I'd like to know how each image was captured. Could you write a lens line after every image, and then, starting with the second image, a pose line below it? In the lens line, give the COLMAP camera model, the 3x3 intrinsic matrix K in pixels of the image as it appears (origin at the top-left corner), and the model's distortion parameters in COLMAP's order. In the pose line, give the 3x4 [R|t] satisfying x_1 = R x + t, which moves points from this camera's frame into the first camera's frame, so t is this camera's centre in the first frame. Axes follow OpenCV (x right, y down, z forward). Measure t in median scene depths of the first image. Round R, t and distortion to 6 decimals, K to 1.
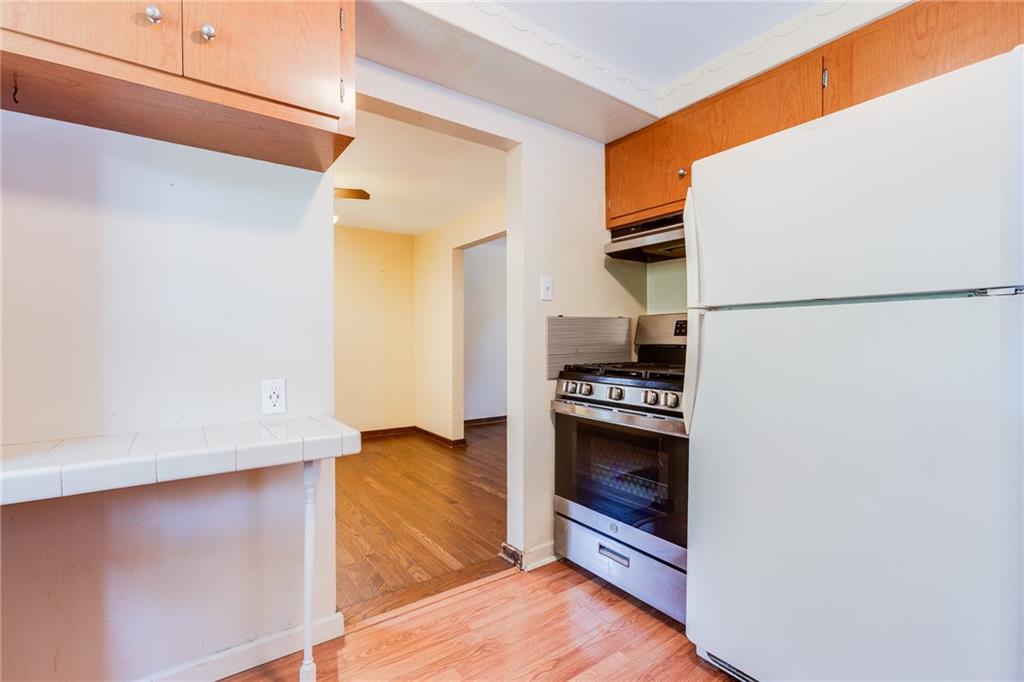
lens RADIAL K [[448.7, 0, 518.1], [0, 448.7, 343.7], [0, 0, 1]] dist [-0.000999, 0.000275]
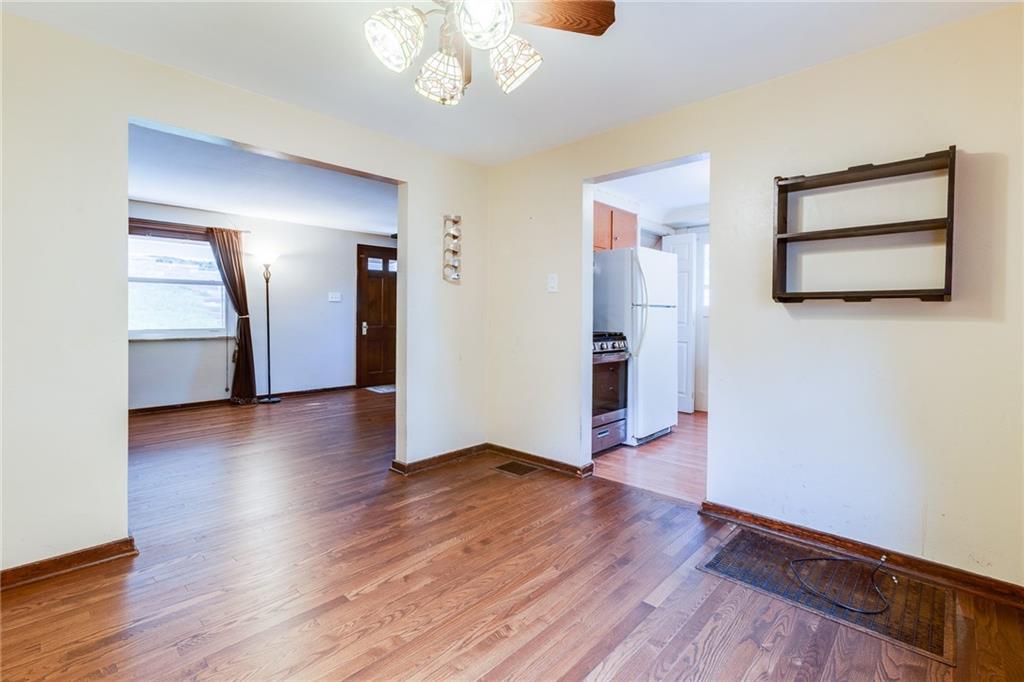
lens RADIAL K [[477.3, 0, 529.0], [0, 477.3, 322.8], [0, 0, 1]] dist [-0.001843, 0.000021]
pose [[-0.206917, -0.016884, 0.978213, -1.520224], [-0.006655, 0.999852, 0.015849, -0.012818], [-0.978336, -0.003230, -0.206999, 1.588034]]
